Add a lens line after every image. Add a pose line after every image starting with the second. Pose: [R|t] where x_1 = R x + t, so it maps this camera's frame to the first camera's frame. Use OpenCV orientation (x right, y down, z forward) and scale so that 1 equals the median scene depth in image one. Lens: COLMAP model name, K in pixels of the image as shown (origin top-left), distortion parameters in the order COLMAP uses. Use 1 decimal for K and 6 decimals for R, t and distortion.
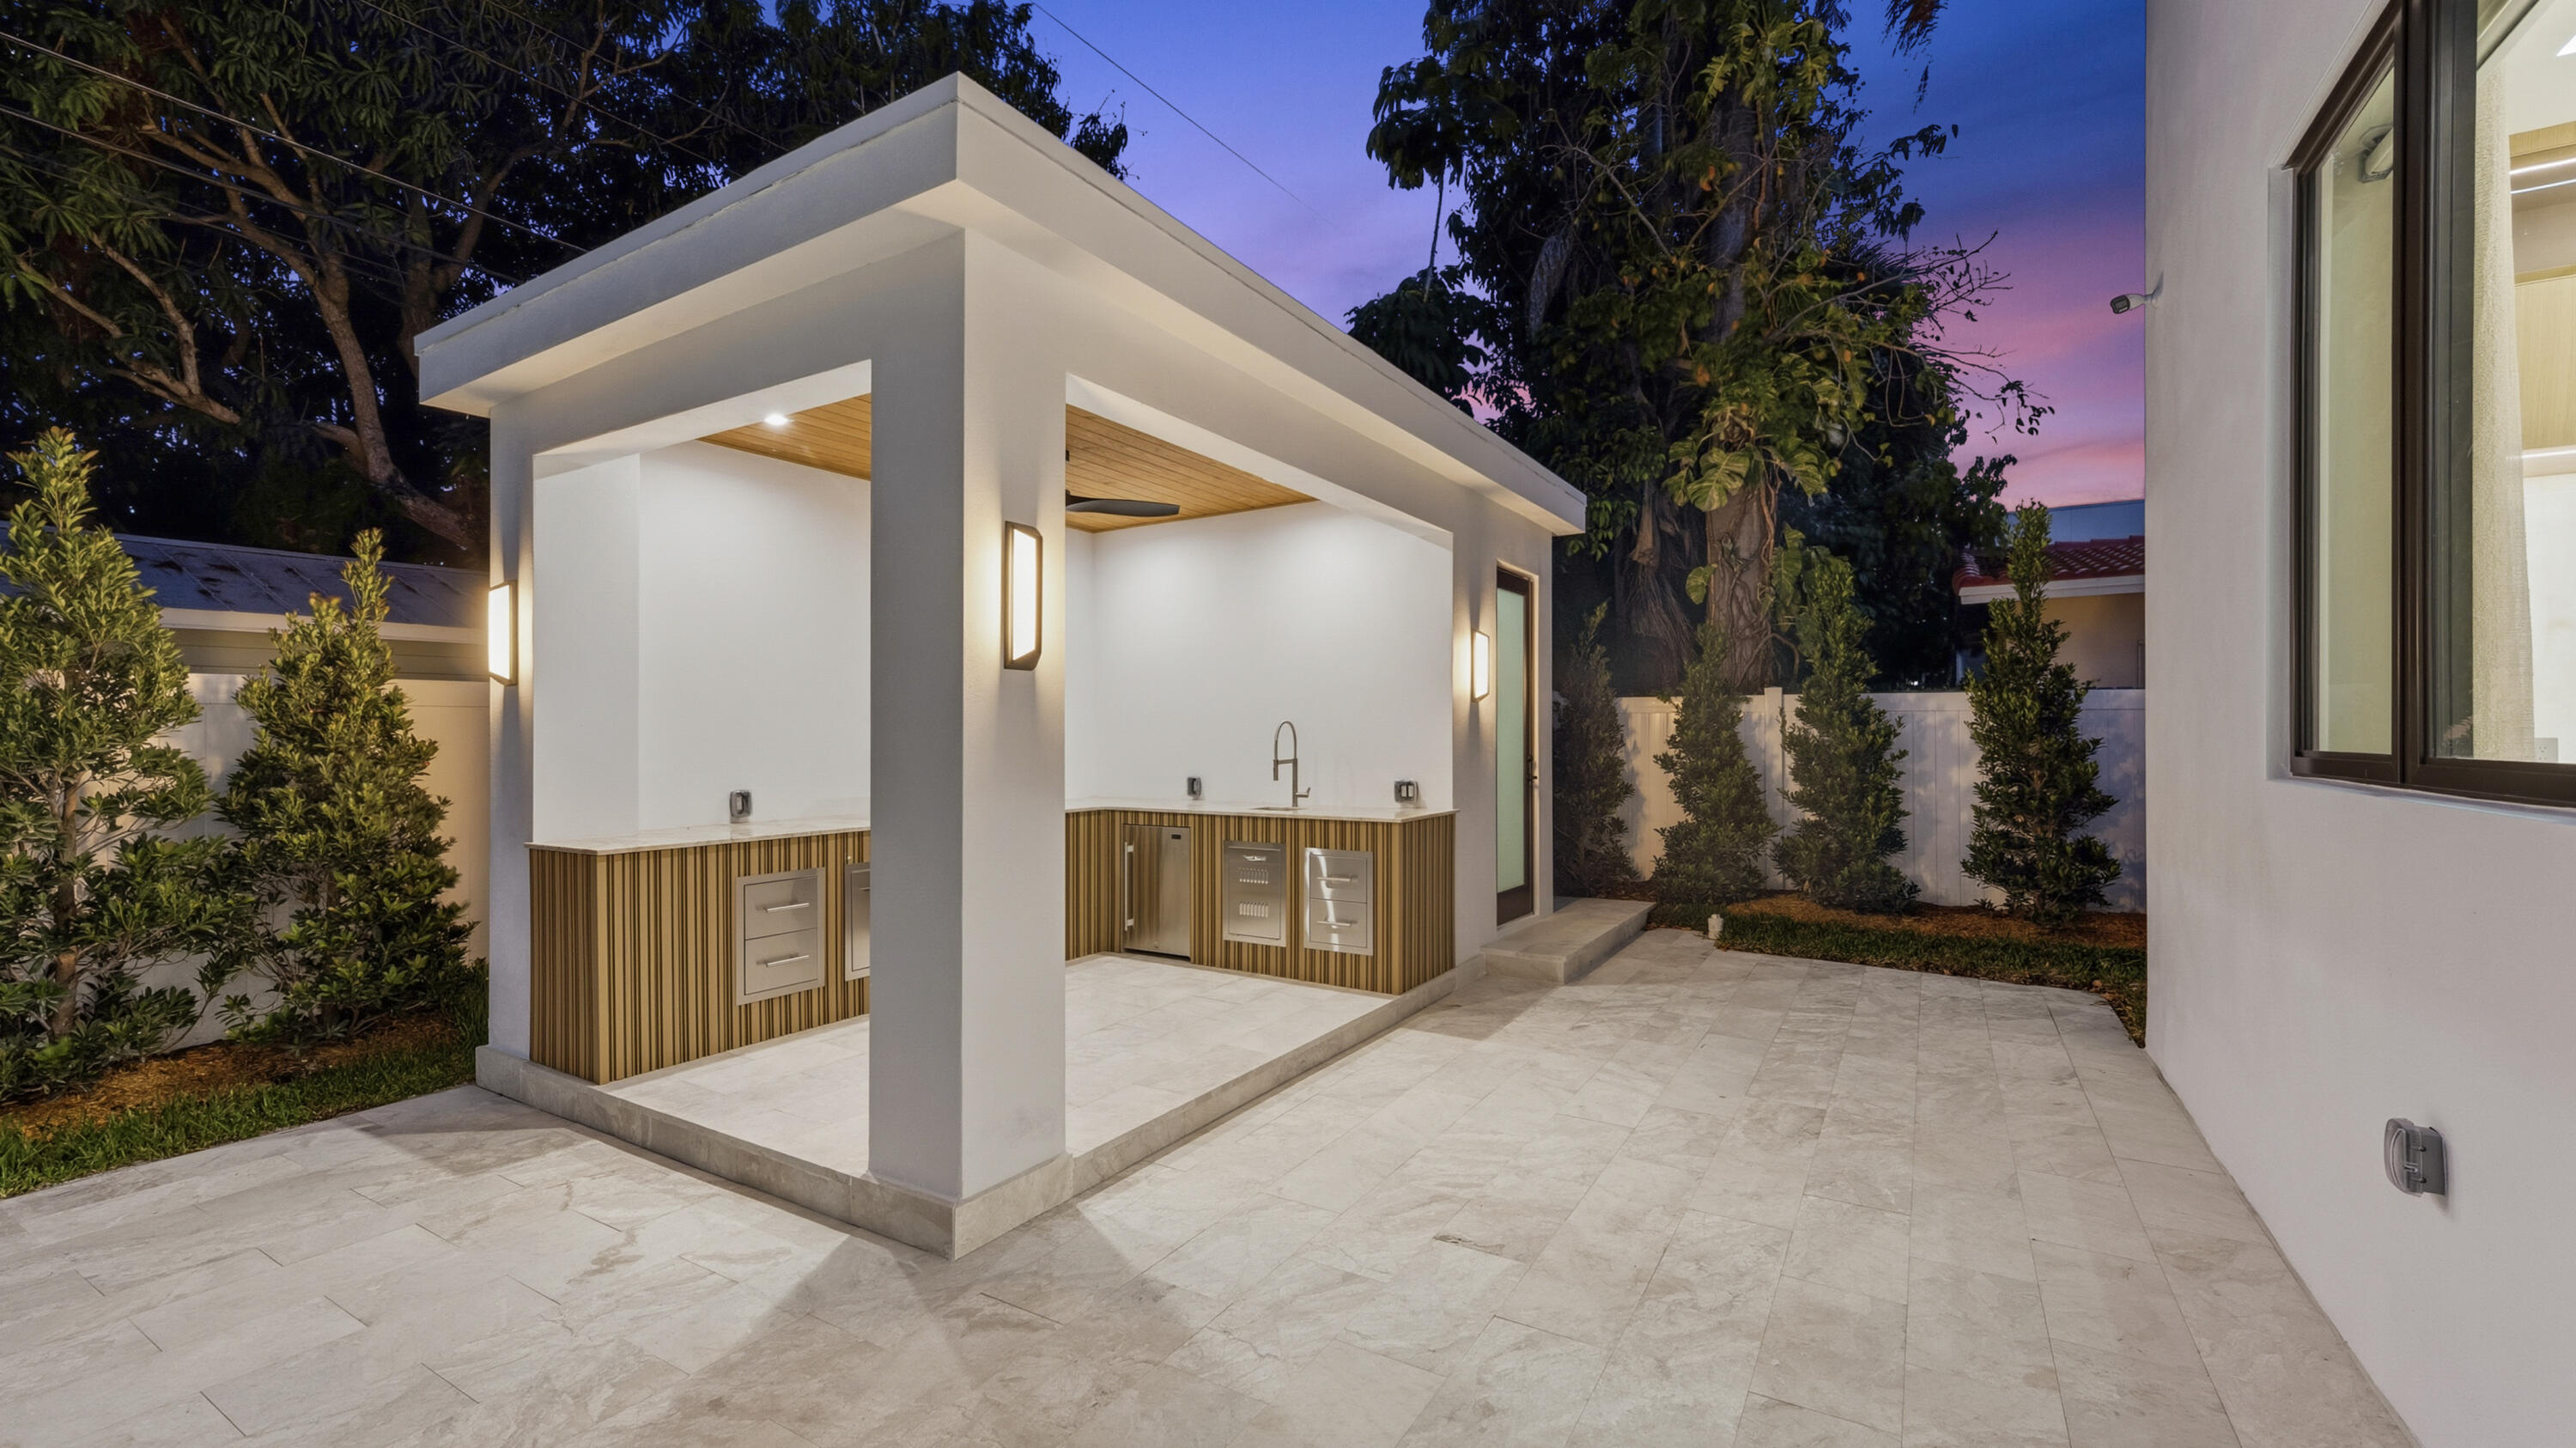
lens RADIAL K [[1053.8, 0, 1303.0], [0, 1053.8, 721.7], [0, 0, 1]] dist [0.012537, -0.000071]
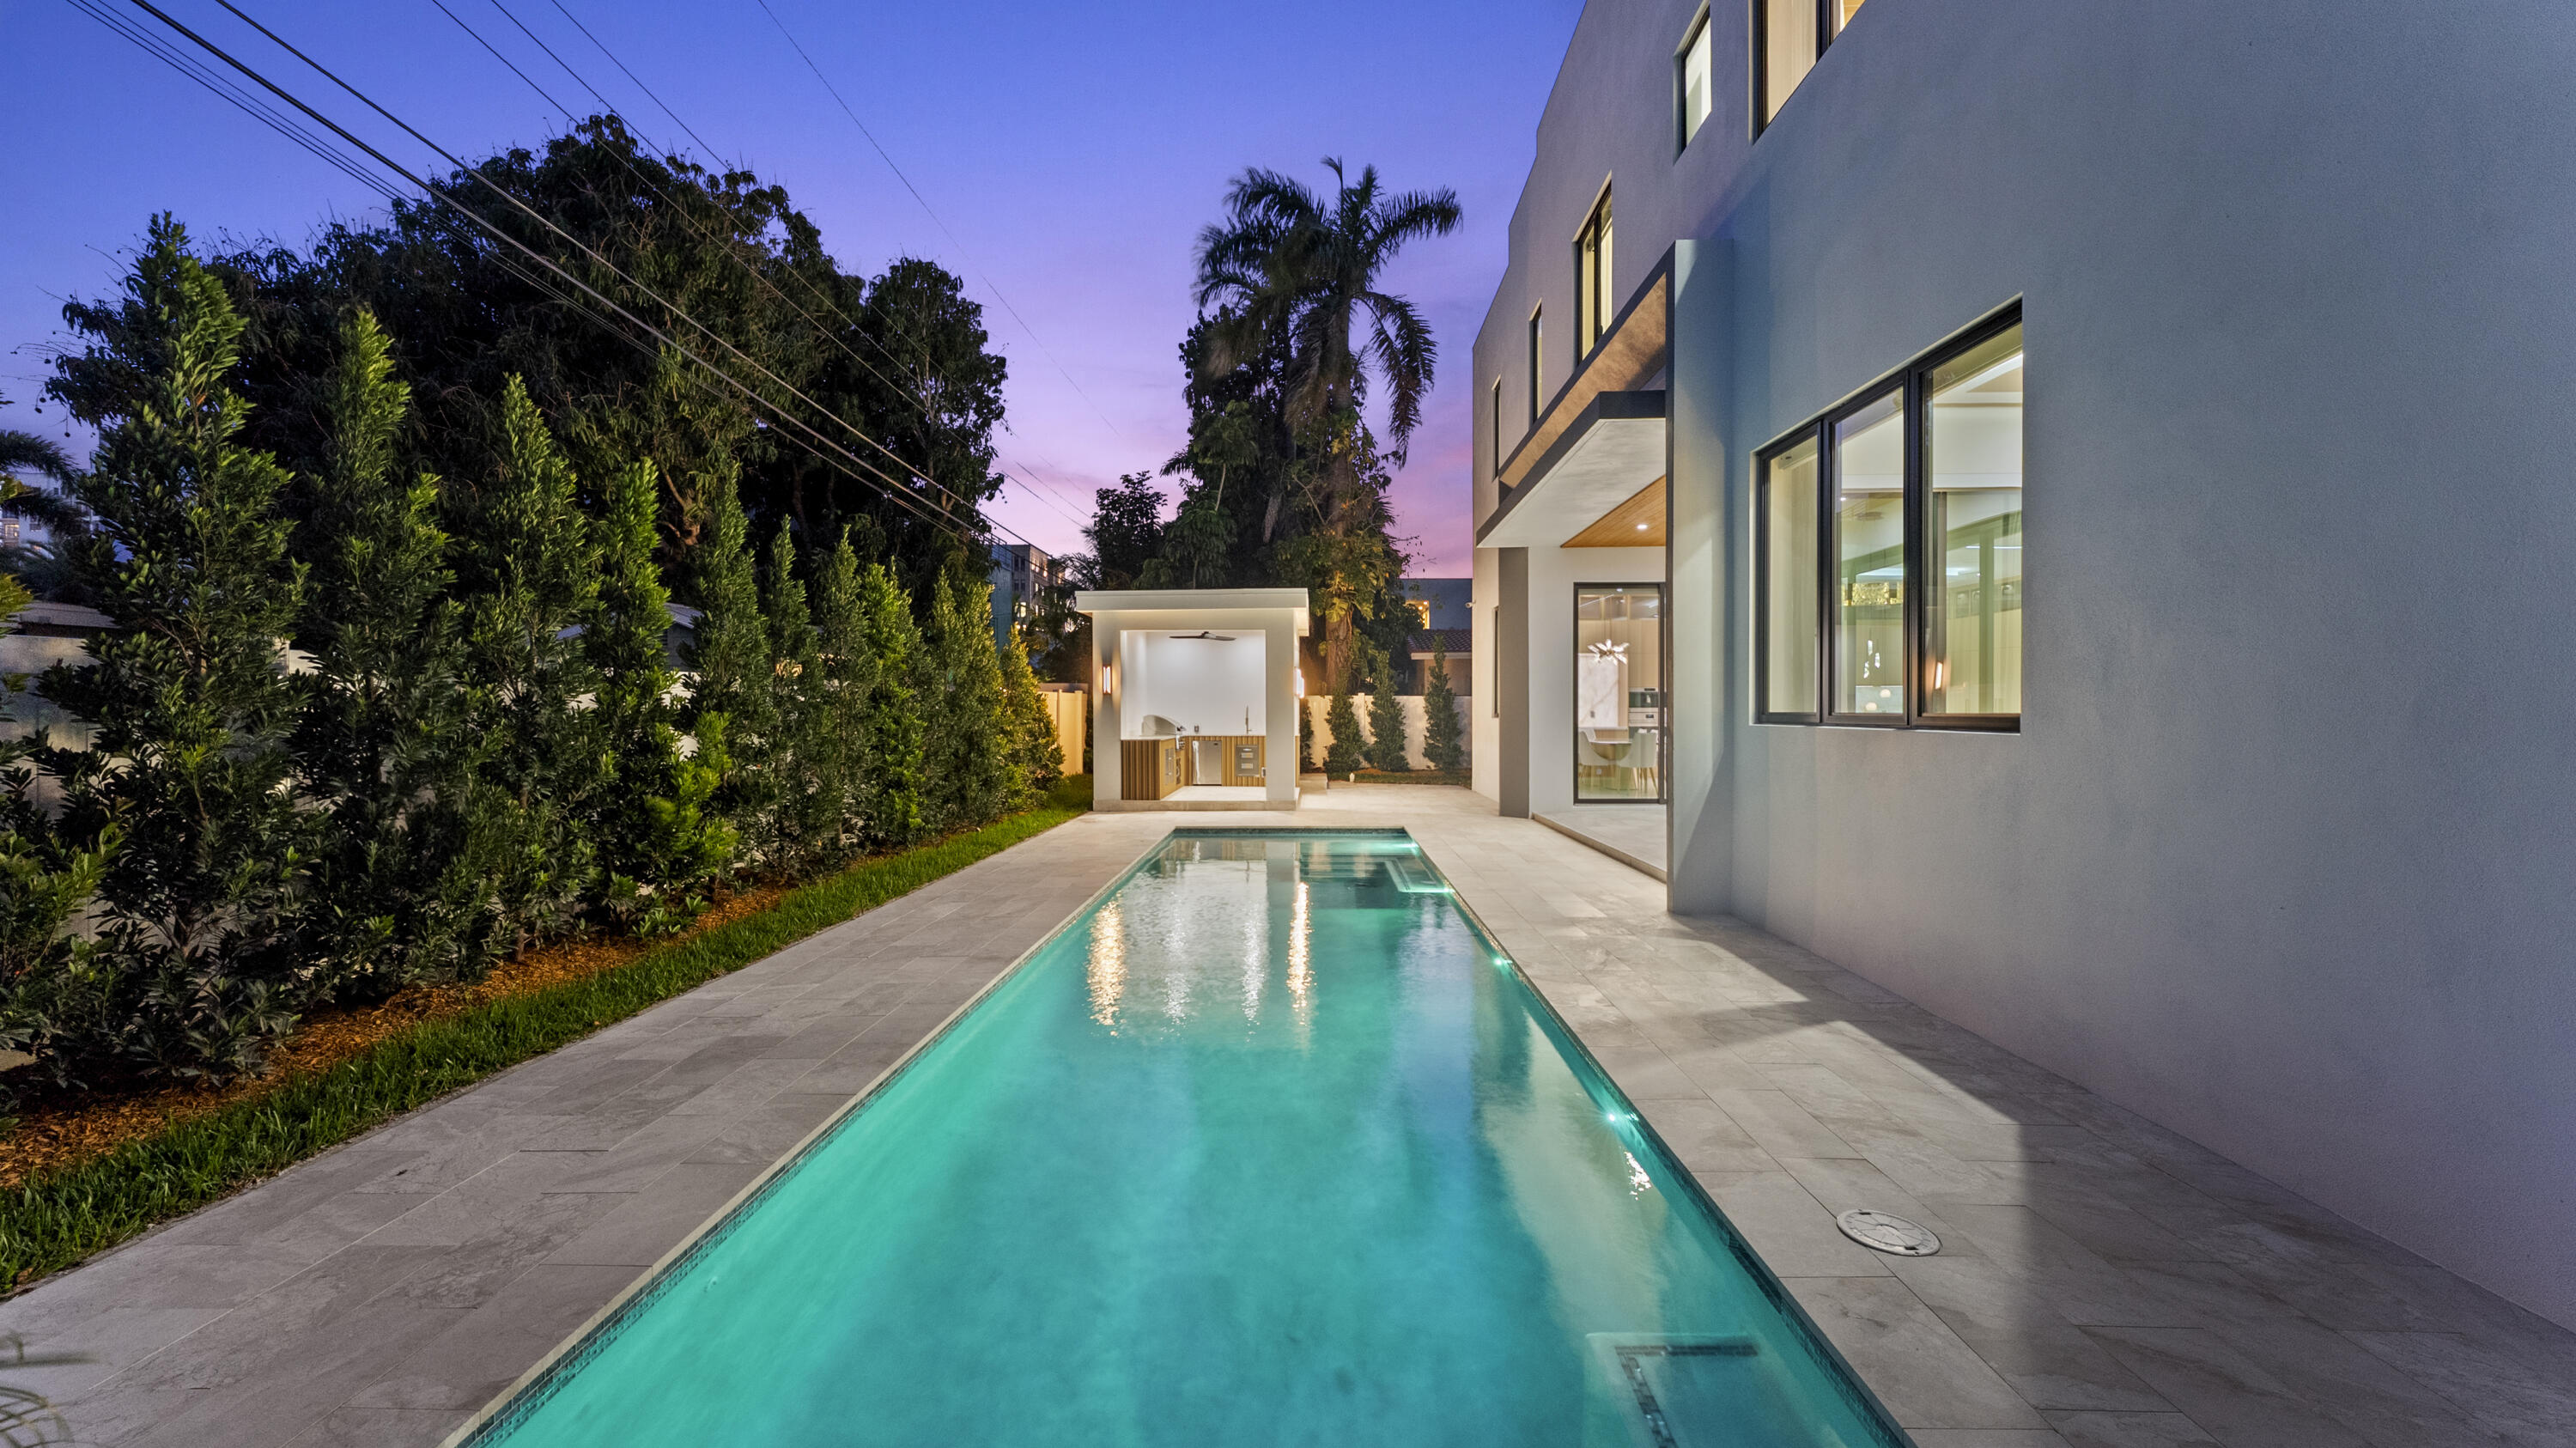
lens RADIAL K [[1053.8, 0, 1280.9], [0, 1053.8, 723.8], [0, 0, 1]] dist [0.012537, -0.000071]
pose [[0.875877, -0.000919, 0.482534, -1.059840], [-0.002540, 0.999976, 0.006516, 0.029643], [-0.482528, -0.006933, 0.875853, -1.285380]]
